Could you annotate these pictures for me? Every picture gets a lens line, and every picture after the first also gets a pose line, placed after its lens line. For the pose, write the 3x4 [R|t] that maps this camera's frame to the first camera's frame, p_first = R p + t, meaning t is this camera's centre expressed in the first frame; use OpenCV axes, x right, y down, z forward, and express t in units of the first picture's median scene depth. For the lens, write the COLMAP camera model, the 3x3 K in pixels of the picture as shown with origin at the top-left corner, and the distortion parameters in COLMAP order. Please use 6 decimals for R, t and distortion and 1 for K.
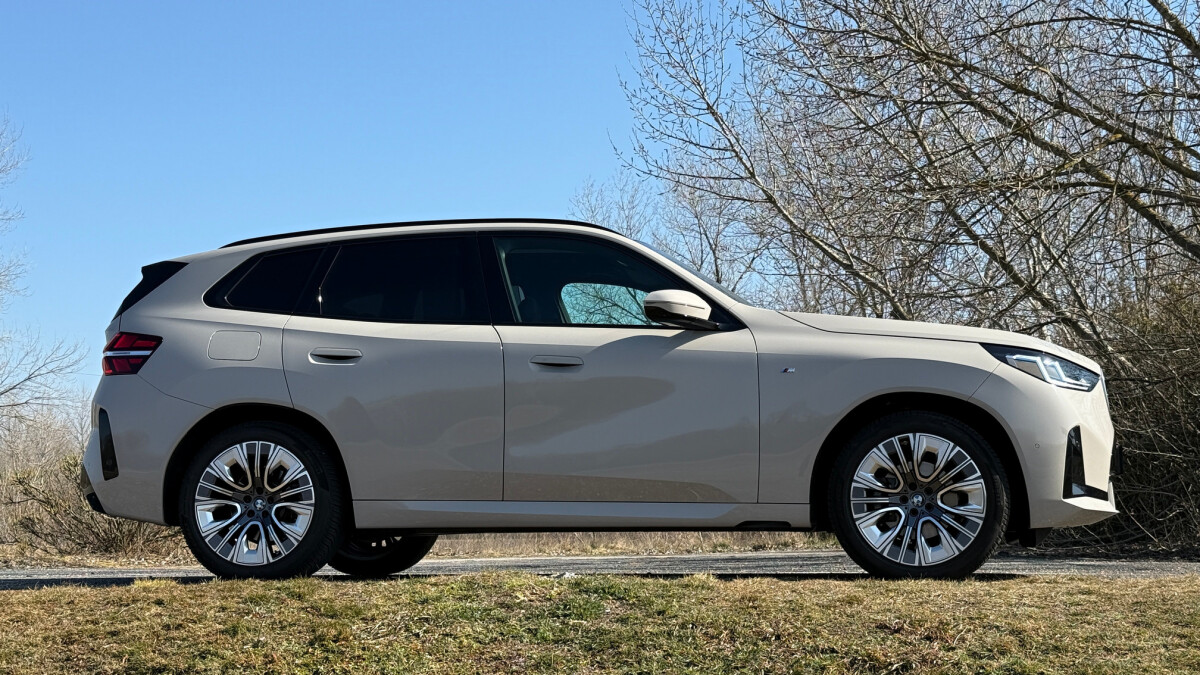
lens RADIAL K [[1747.4, 0, 606.4], [0, 1747.4, 328.4], [0, 0, 1]] dist [0.097514, 0.000000]
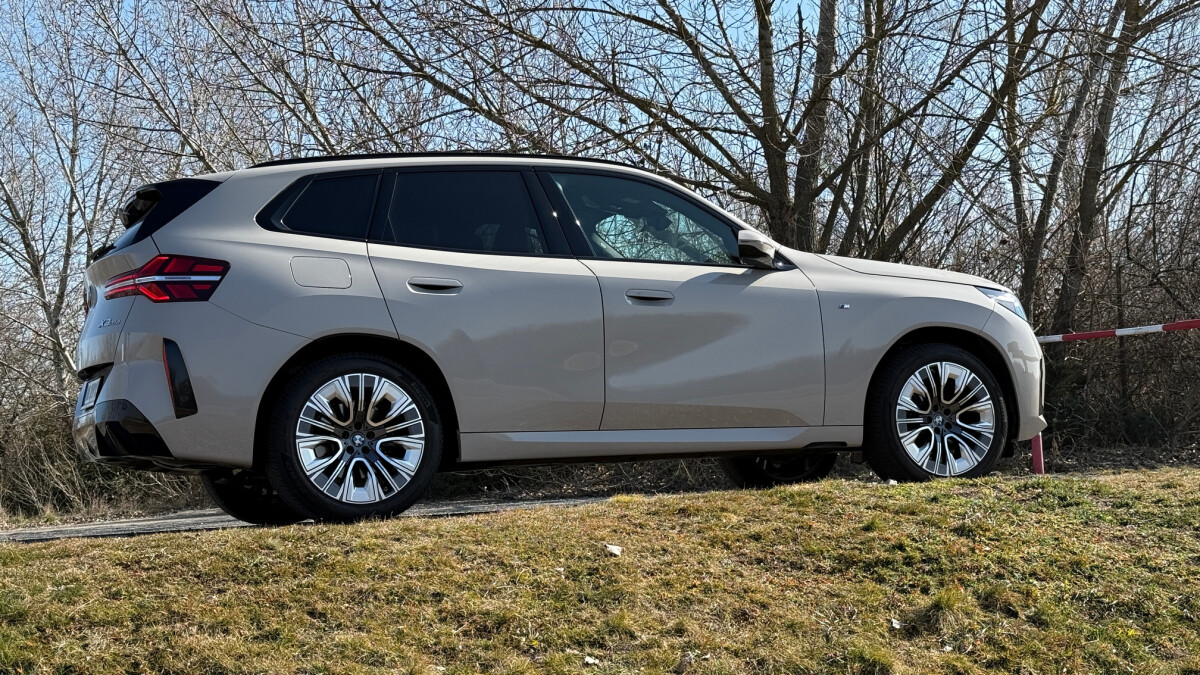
lens RADIAL K [[1747.4, 0, 597.2], [0, 1747.4, 343.3], [0, 0, 1]] dist [0.097514, 0.000000]
pose [[0.848643, 0.007163, 0.528918, -0.596741], [-0.013977, 0.999863, 0.008885, 0.038194], [-0.528782, -0.014933, 0.848626, 0.131170]]
